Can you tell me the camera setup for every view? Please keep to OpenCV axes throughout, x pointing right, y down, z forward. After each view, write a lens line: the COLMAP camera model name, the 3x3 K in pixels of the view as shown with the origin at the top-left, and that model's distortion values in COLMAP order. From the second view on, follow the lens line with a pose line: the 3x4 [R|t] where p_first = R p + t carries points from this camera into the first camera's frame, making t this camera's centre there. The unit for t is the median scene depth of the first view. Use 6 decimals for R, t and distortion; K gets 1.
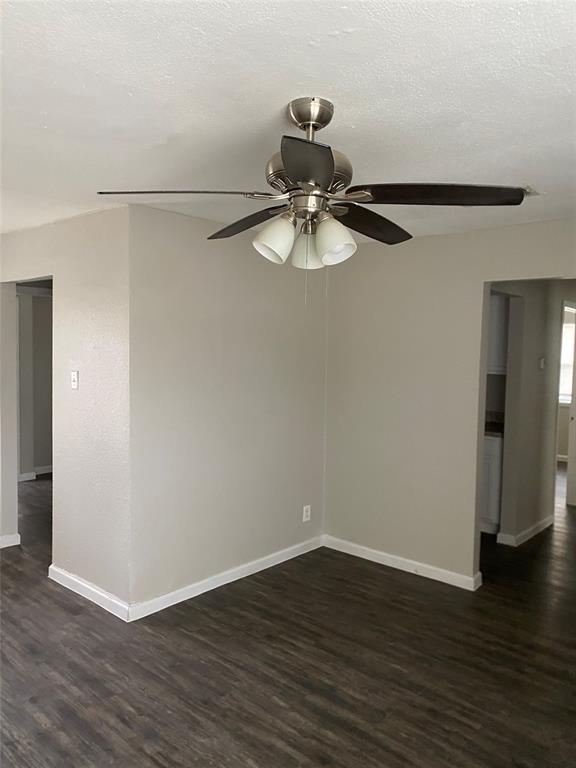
lens RADIAL K [[584.1, 0, 288.5], [0, 584.1, 382.3], [0, 0, 1]] dist [0.002315, -0.002597]
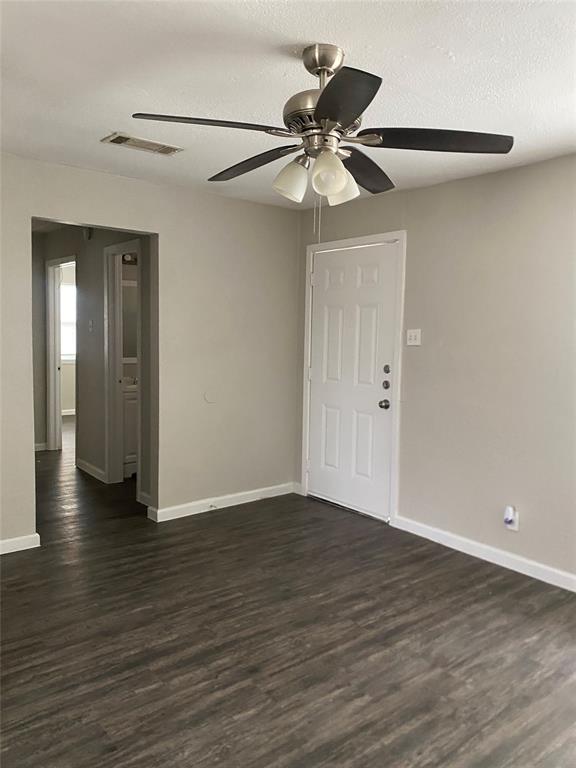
lens RADIAL K [[584.1, 0, 288.5], [0, 584.1, 384.5], [0, 0, 1]] dist [0.002315, -0.002597]
pose [[0.160501, -0.112064, 0.980653, -0.784789], [0.043651, 0.993368, 0.106373, 0.010134], [-0.986070, 0.025734, 0.164328, 0.632155]]
